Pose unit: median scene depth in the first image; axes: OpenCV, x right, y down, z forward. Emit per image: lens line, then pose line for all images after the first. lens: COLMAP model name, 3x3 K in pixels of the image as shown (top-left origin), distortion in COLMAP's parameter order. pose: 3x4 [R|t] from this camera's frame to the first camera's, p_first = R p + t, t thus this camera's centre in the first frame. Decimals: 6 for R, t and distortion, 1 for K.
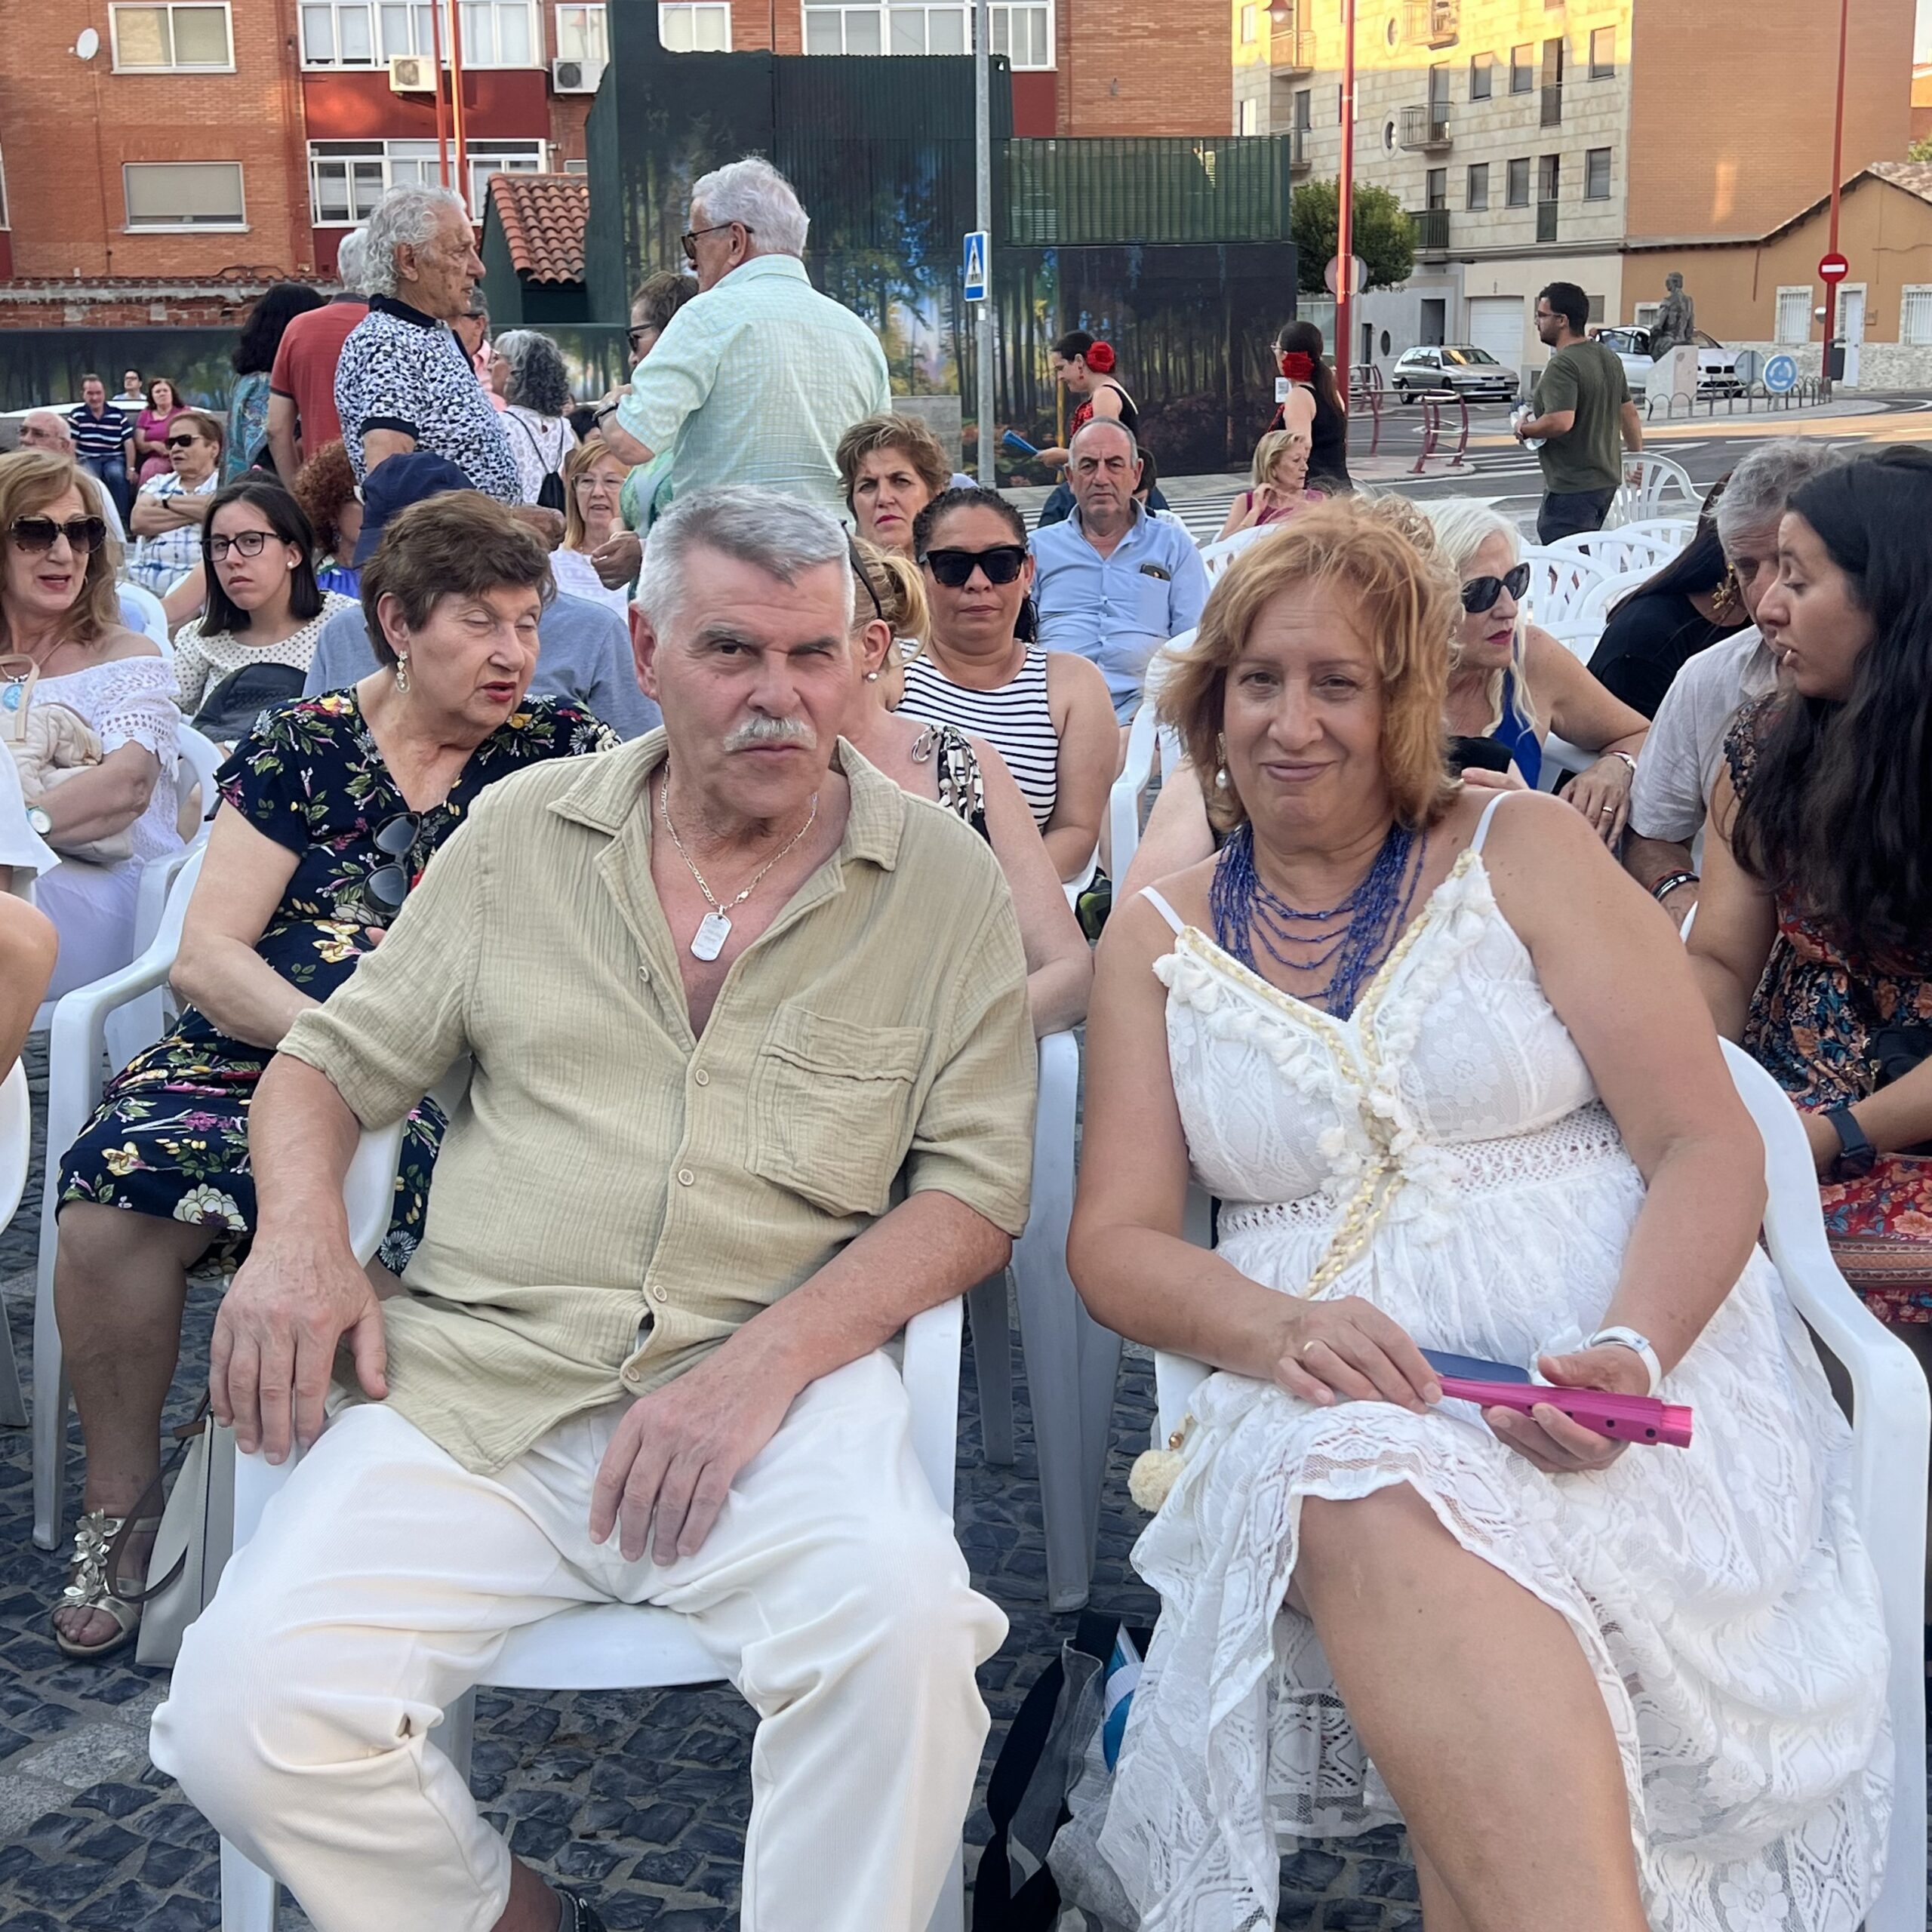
lens RADIAL K [[2781.4, 0, 951.8], [0, 2781.4, 952.4], [0, 0, 1]] dist [0.148513, -0.414576]
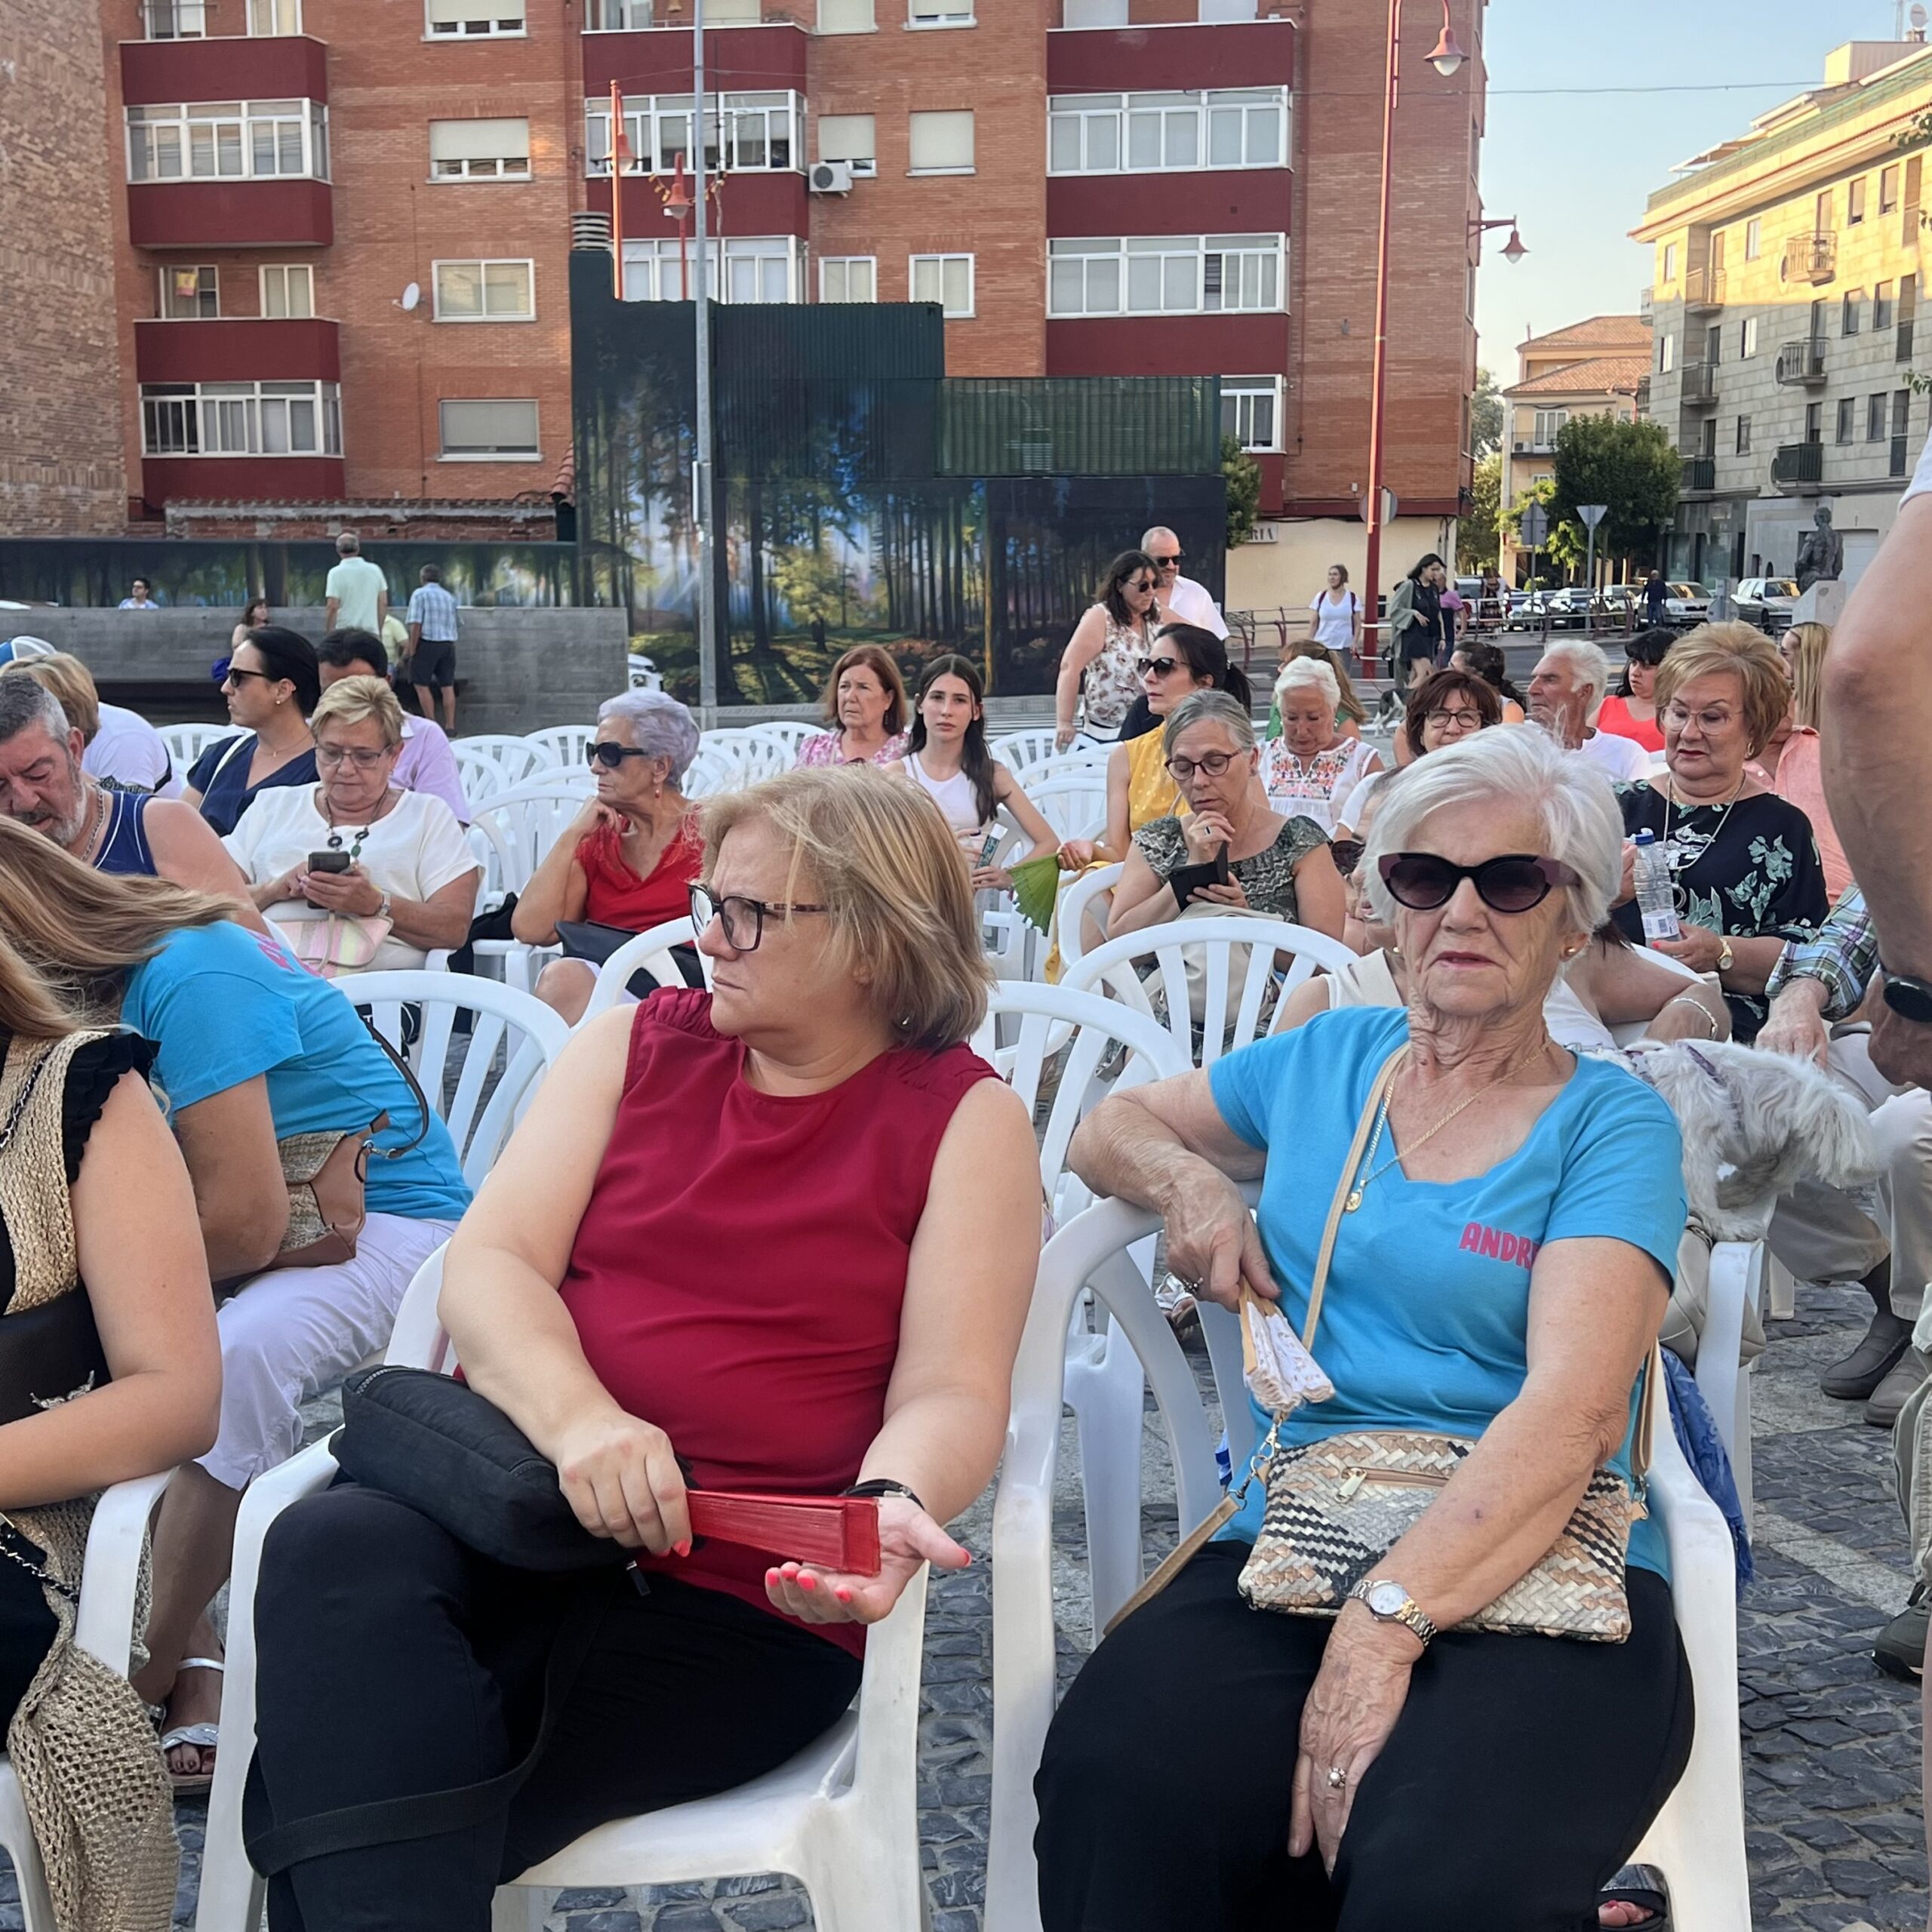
lens RADIAL K [[2694.6, 0, 950.1], [0, 2694.6, 977.0], [0, 0, 1]] dist [0.162358, -0.446766]
pose [[0.968562, 0.052638, -0.243142, 0.182133], [-0.068103, 0.996126, -0.055638, -0.002307], [0.239271, 0.070447, 0.968394, 0.006398]]
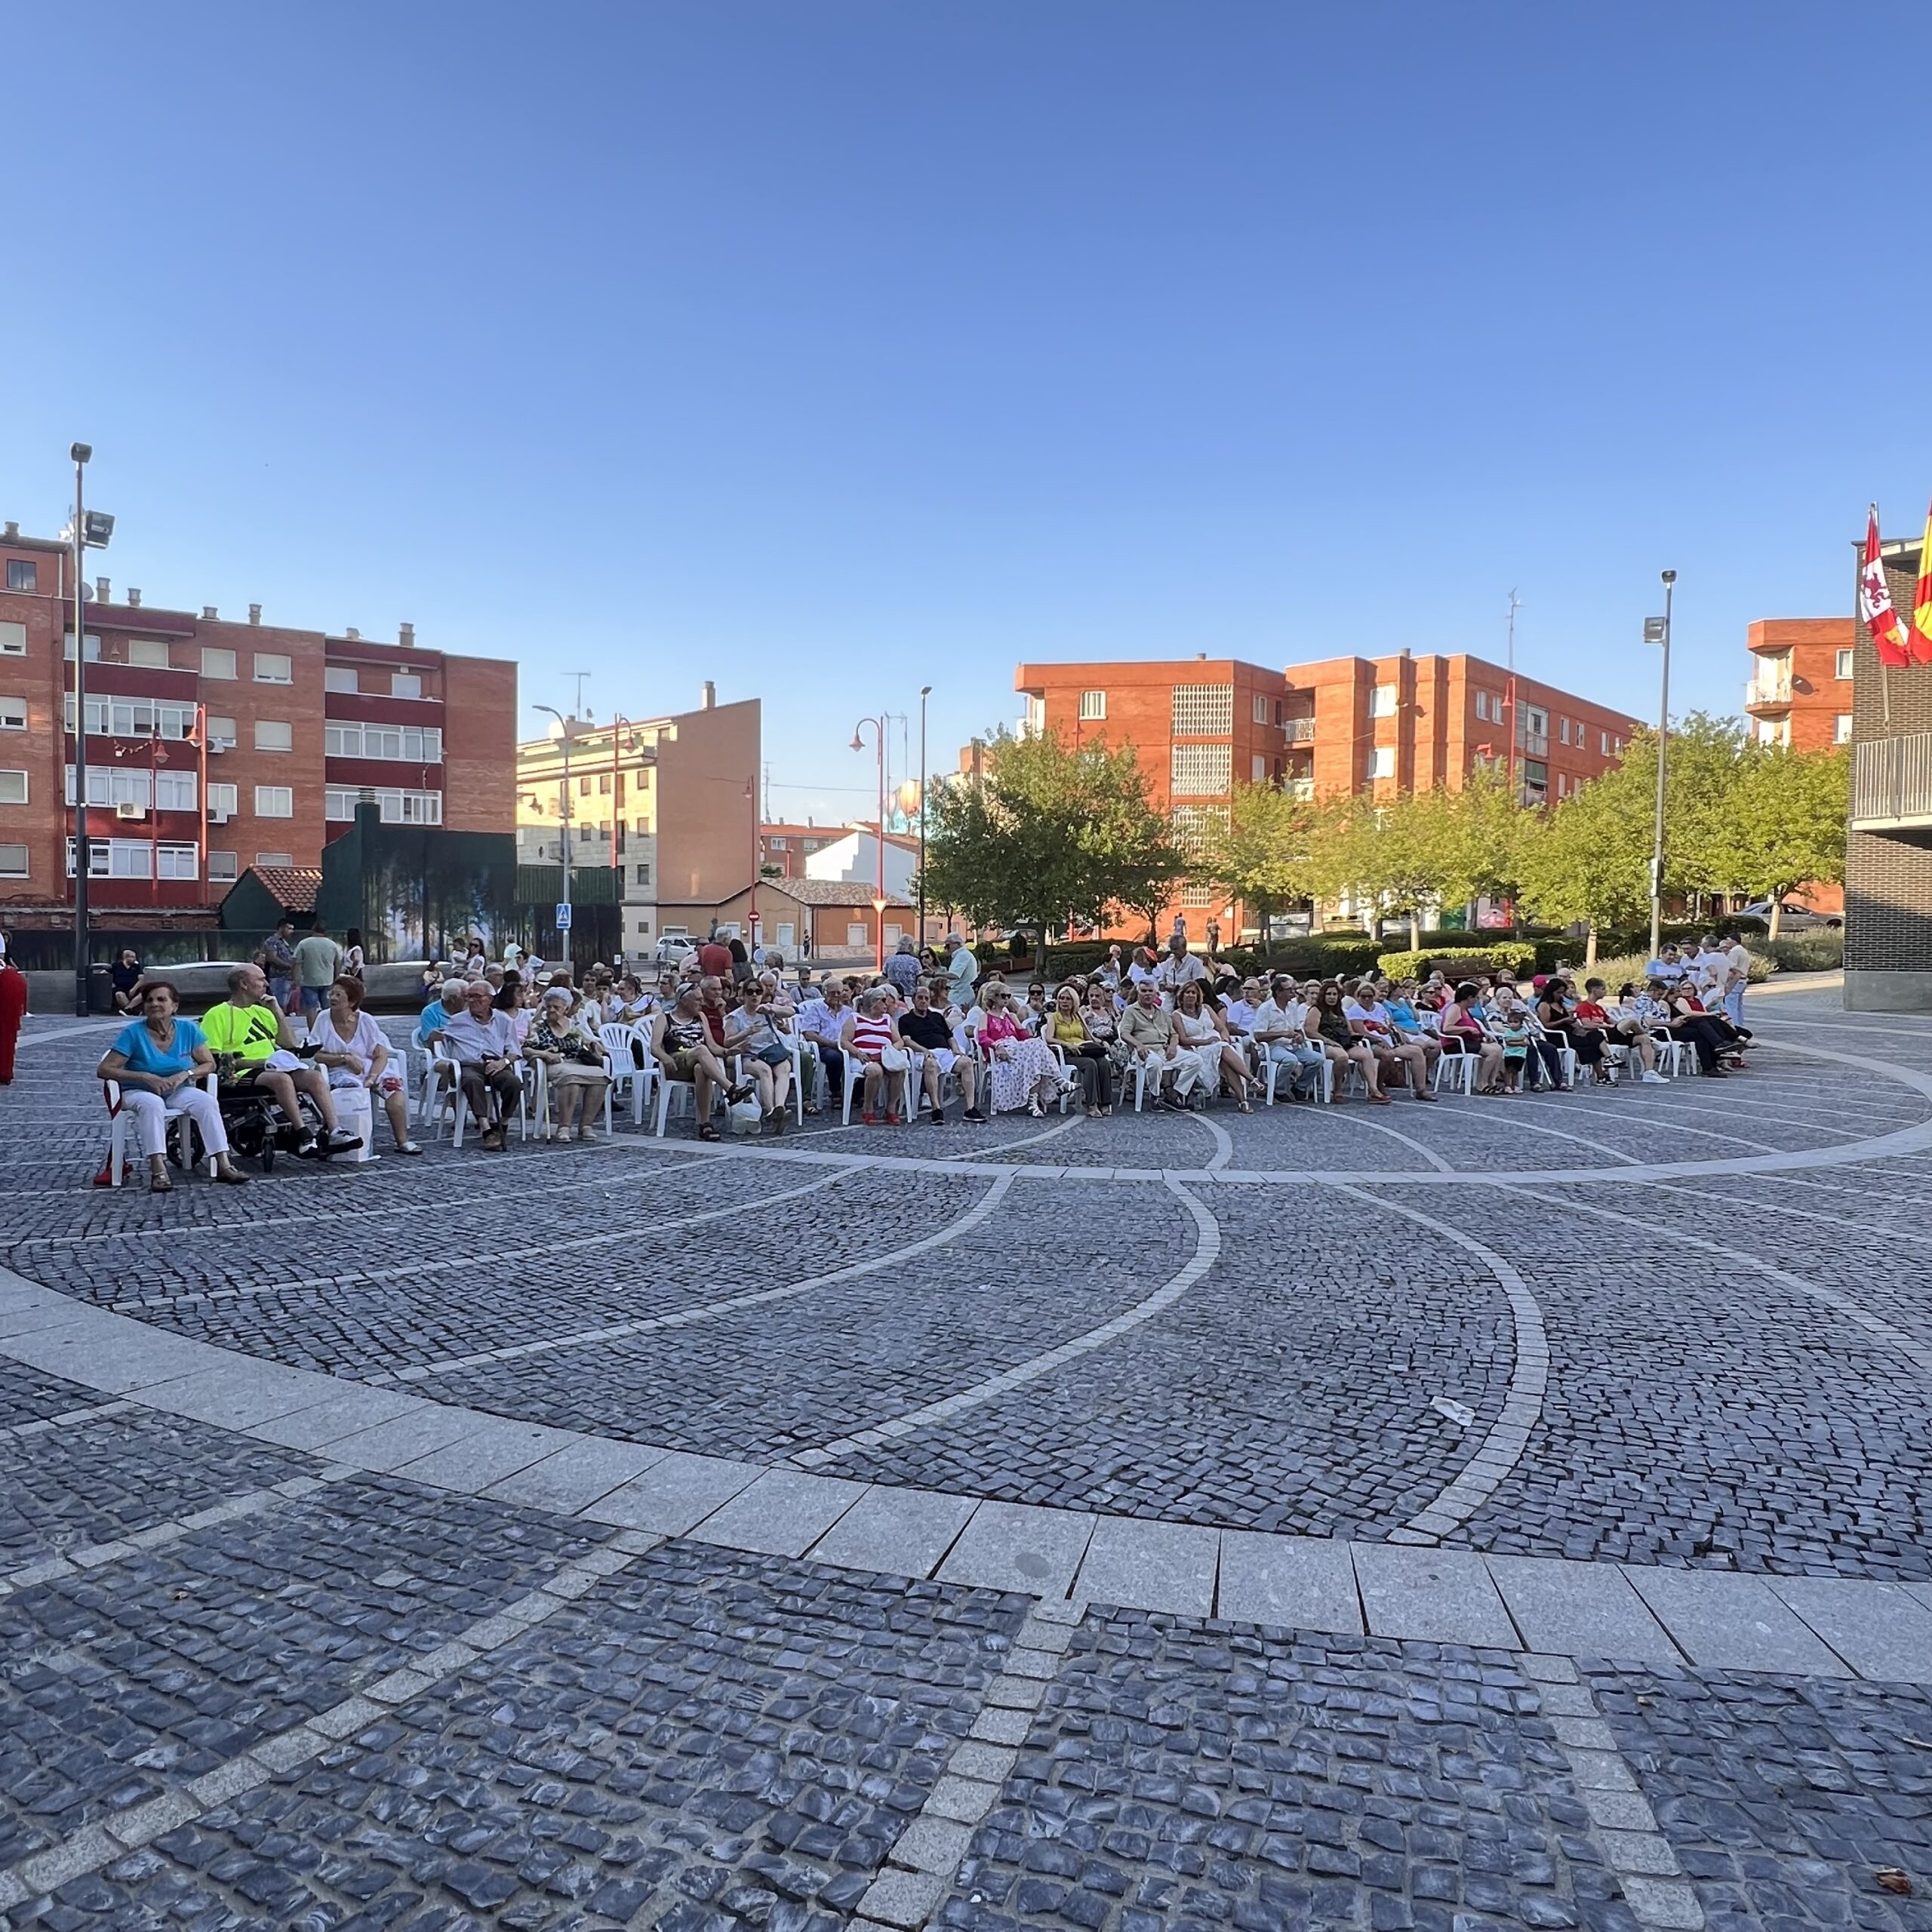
lens RADIAL K [[1324.9, 0, 973.9], [0, 1324.9, 969.7], [0, 0, 1]] dist [-0.004536, 0.000772]
pose [[0.858803, 0.006654, 0.512263, -0.152640], [0.089745, 0.982500, -0.163219, 0.027459], [-0.504384, 0.186146, 0.843176, -0.143011]]
